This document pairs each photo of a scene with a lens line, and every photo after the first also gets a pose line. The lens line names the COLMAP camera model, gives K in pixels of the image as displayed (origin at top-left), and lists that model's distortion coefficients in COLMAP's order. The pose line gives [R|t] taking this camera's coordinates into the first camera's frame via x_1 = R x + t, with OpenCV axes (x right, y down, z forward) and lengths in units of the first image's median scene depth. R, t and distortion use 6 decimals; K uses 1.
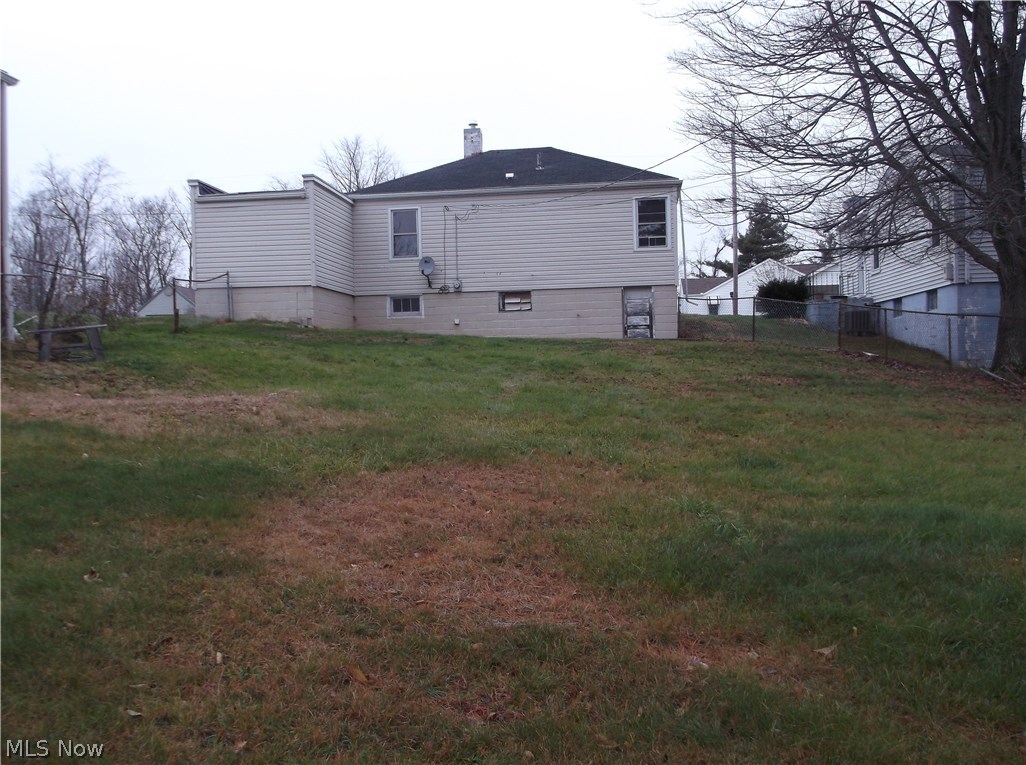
lens RADIAL K [[1016.2, 0, 513.0], [0, 1016.2, 382.5], [0, 0, 1]] dist [0.005168, -0.000306]
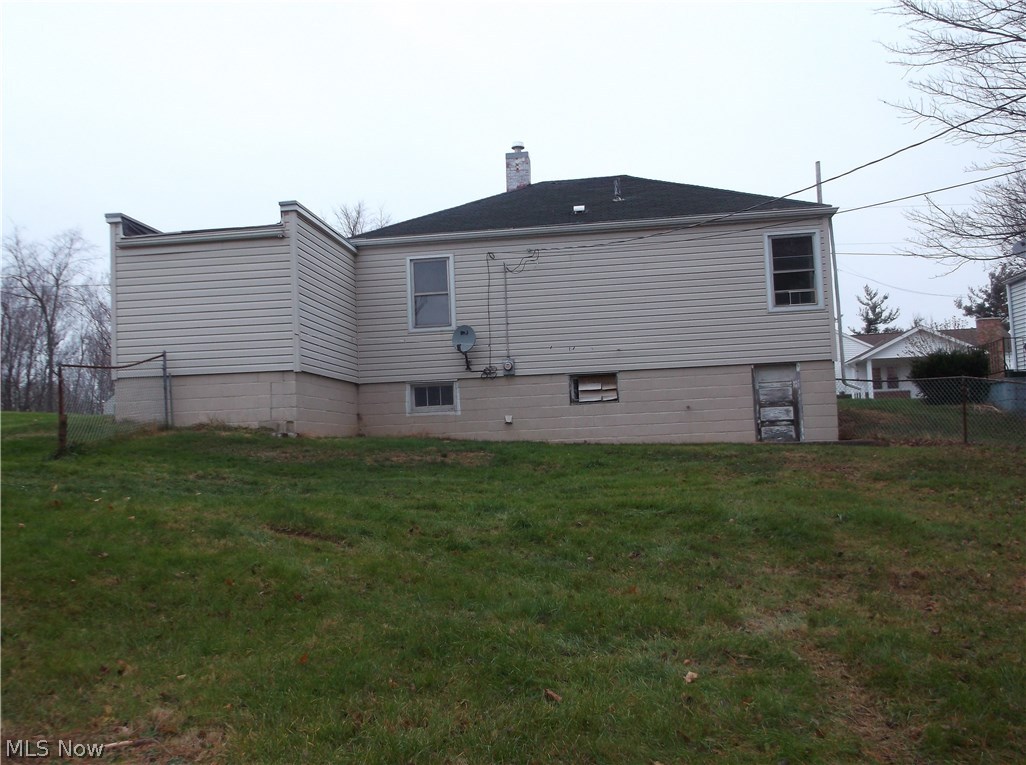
lens RADIAL K [[1016.2, 0, 513.0], [0, 1016.2, 382.5], [0, 0, 1]] dist [0.005168, -0.000306]
pose [[0.999859, -0.016567, 0.002830, -0.054436], [0.016733, 0.997012, -0.075418, -0.033219], [-0.001572, 0.075455, 0.997148, 0.320075]]
